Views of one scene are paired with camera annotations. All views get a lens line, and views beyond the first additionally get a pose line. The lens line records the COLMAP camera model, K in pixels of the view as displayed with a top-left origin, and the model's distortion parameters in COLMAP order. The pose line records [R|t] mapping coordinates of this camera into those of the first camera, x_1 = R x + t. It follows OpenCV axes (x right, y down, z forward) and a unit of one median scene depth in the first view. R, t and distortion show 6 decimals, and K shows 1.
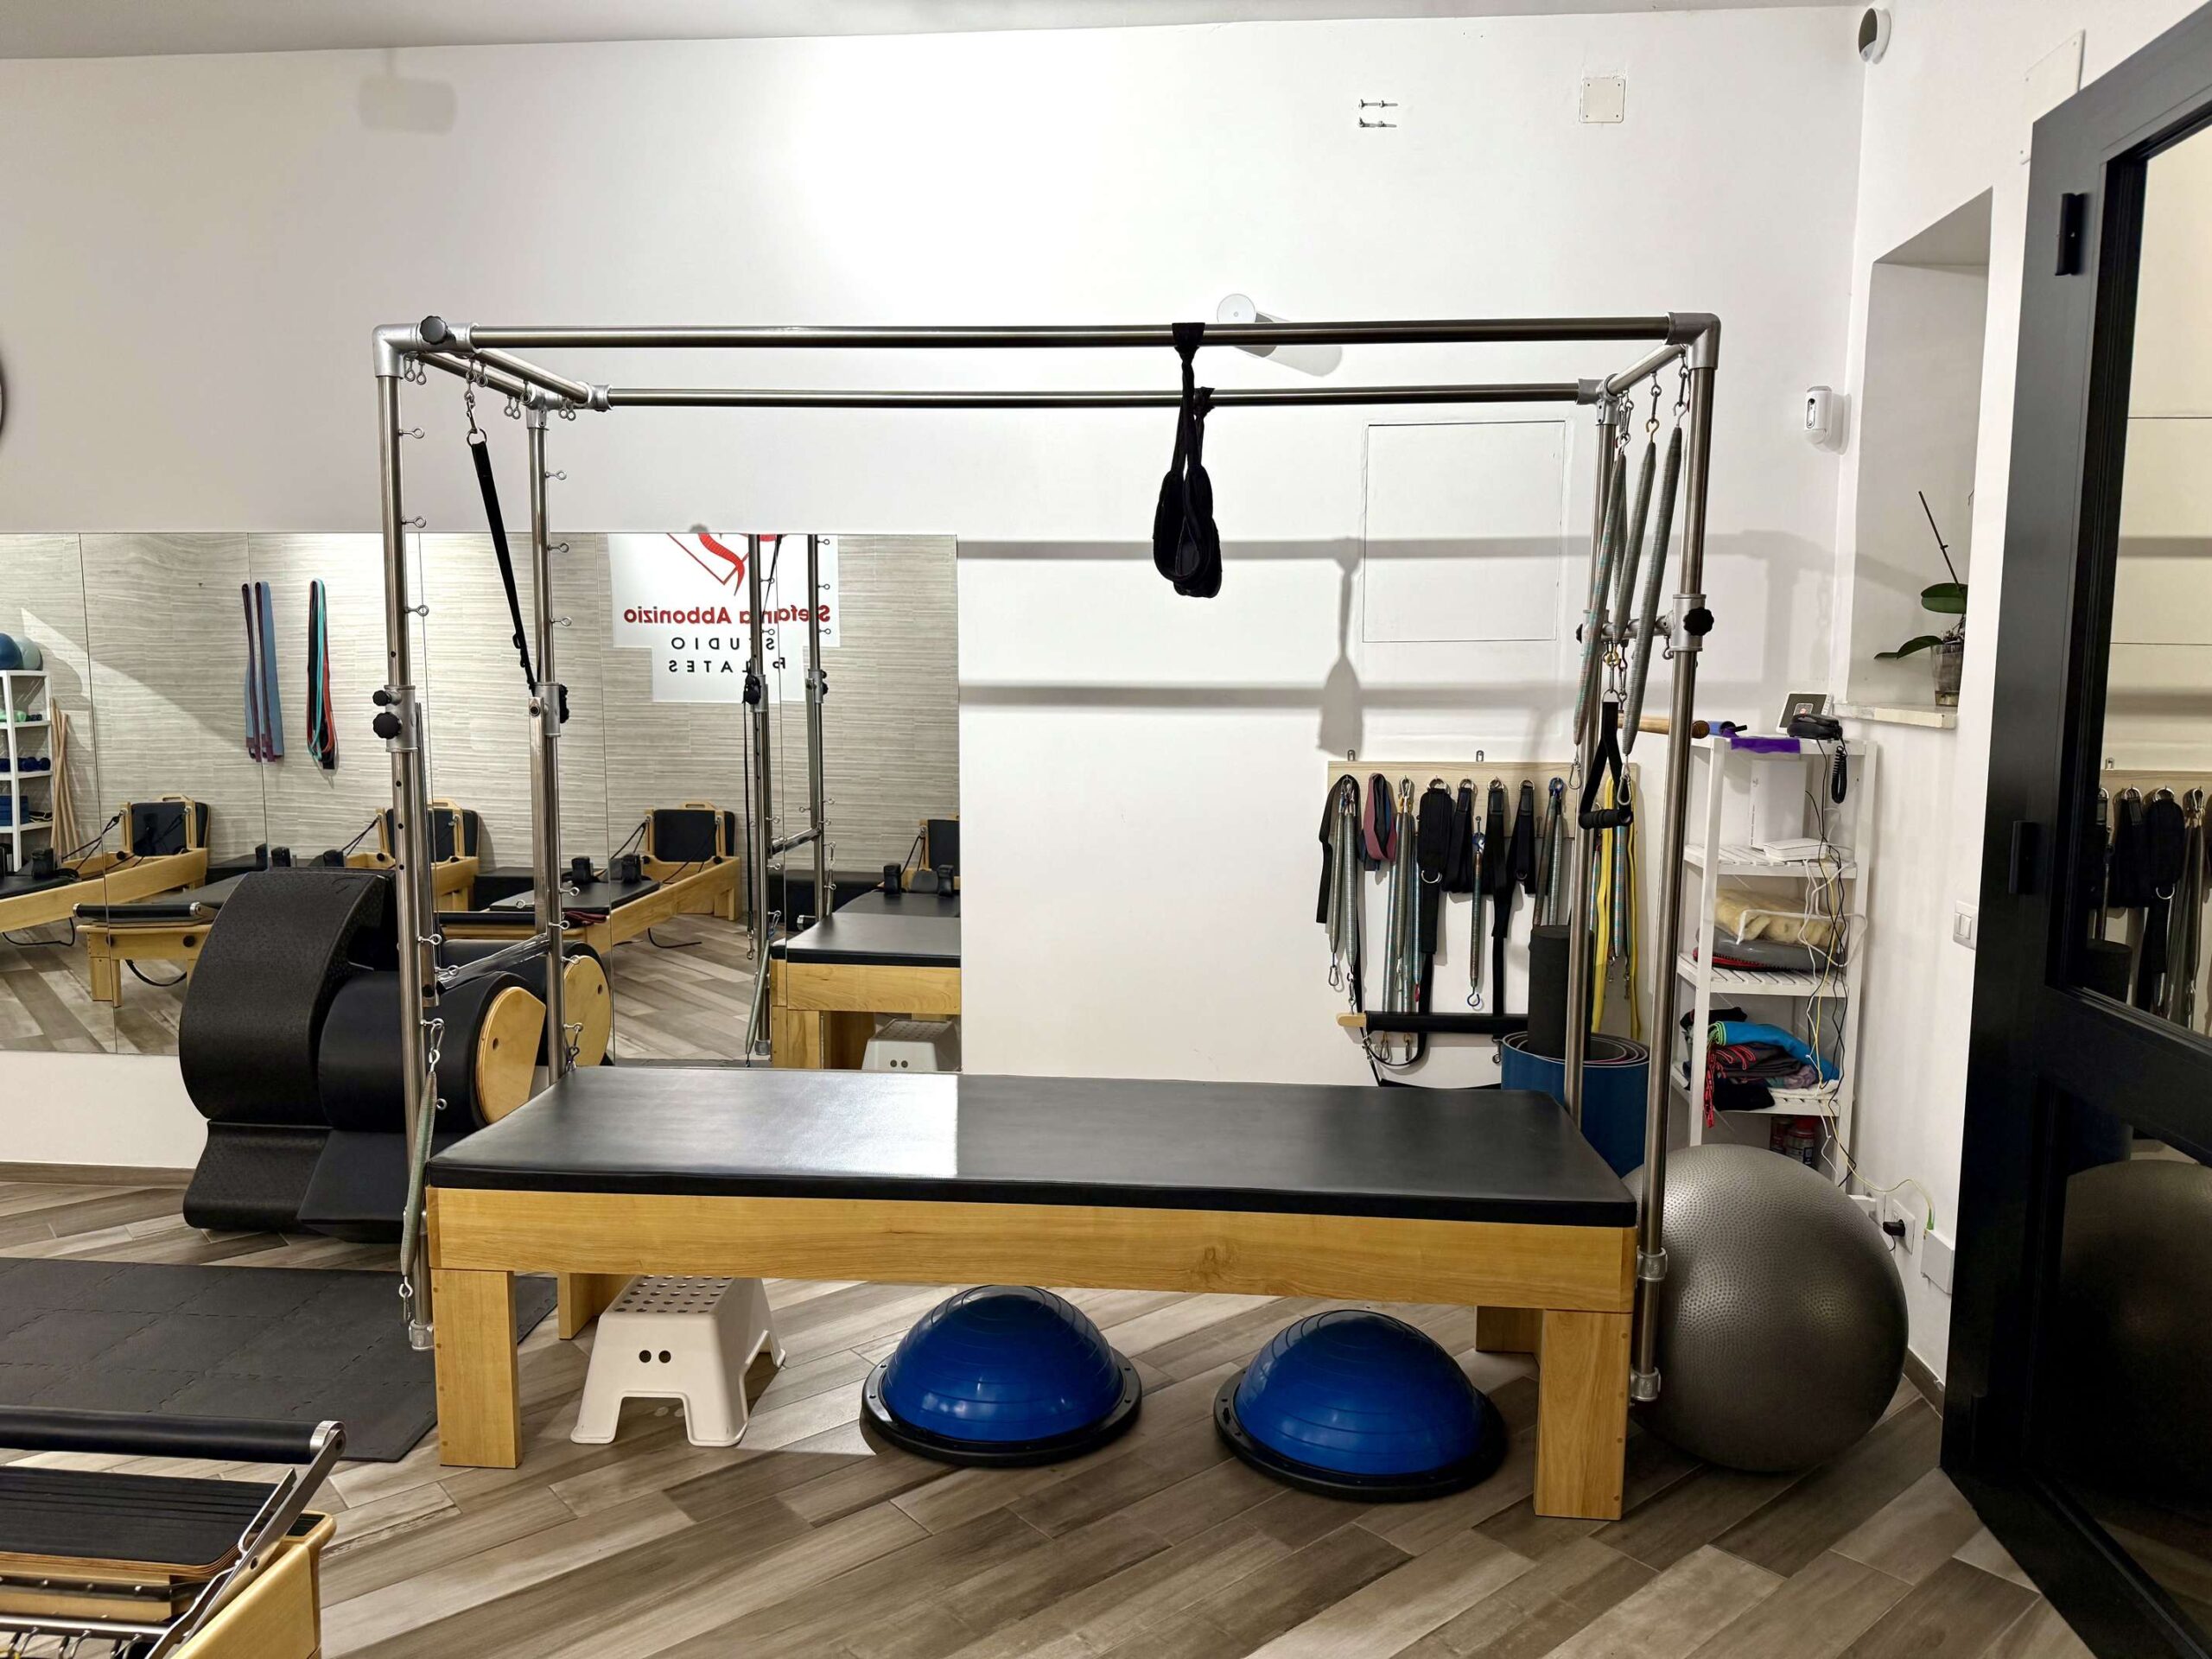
lens RADIAL K [[1545.1, 0, 1114.0], [0, 1545.1, 843.7], [0, 0, 1]] dist [0.081905, -0.114065]
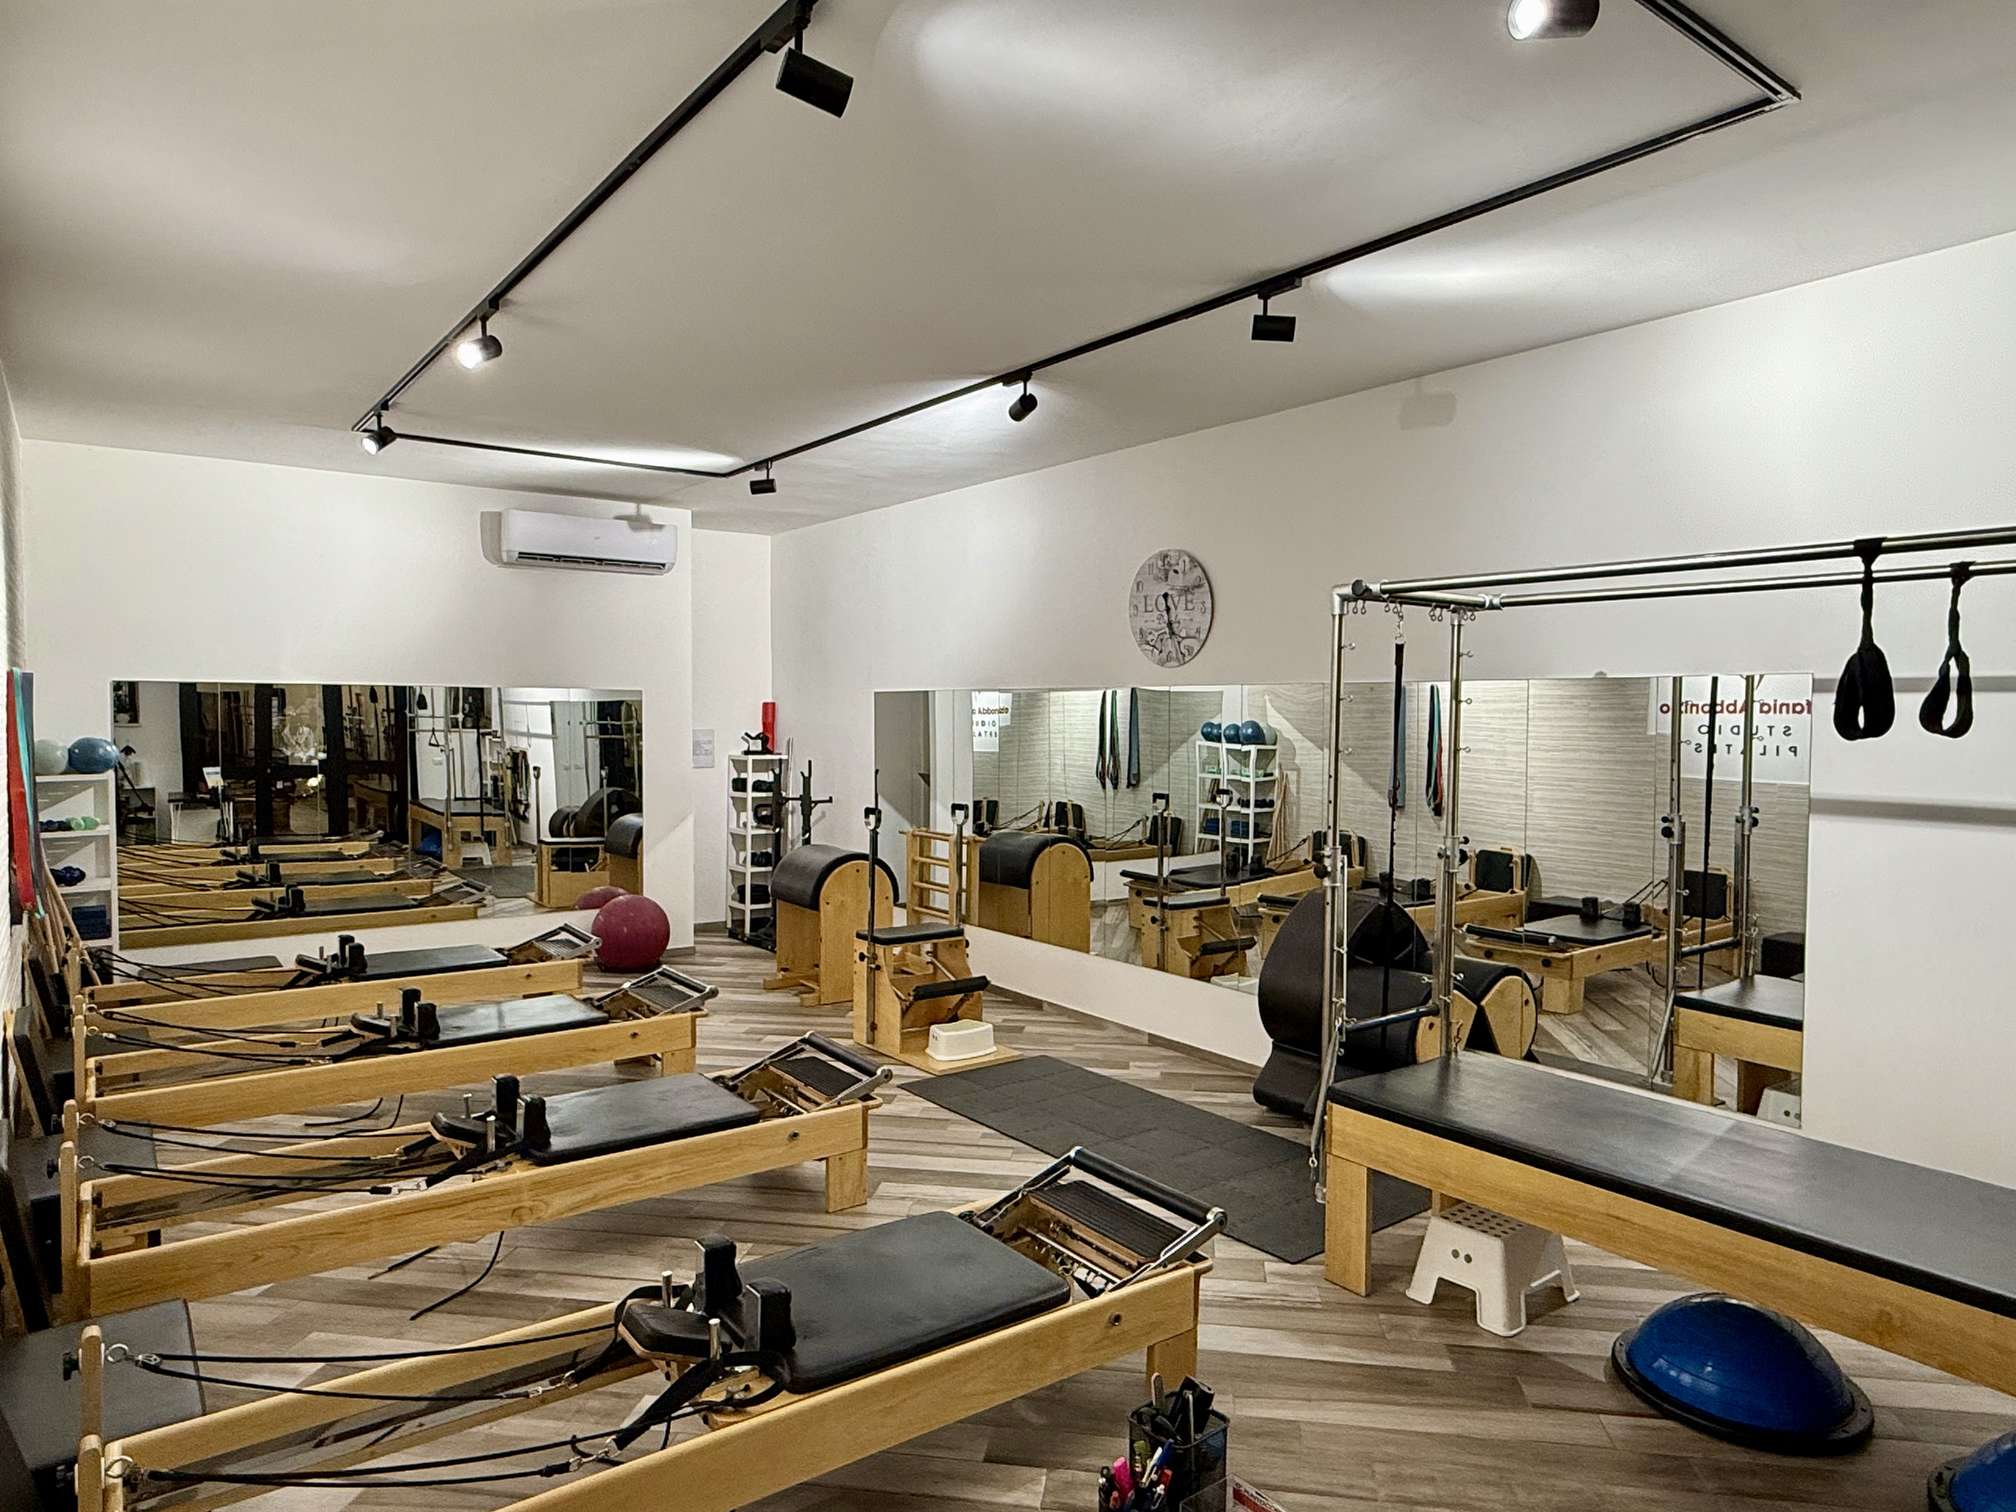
lens RADIAL K [[1264.9, 0, 1008.0], [0, 1264.9, 756.0], [0, 0, 1]] dist [0.003907, 0.003656]
pose [[0.657331, 0.022889, -0.753254, 0.279328], [-0.087569, 0.995088, -0.046179, -0.041593], [0.748497, 0.096317, 0.656106, -0.127271]]
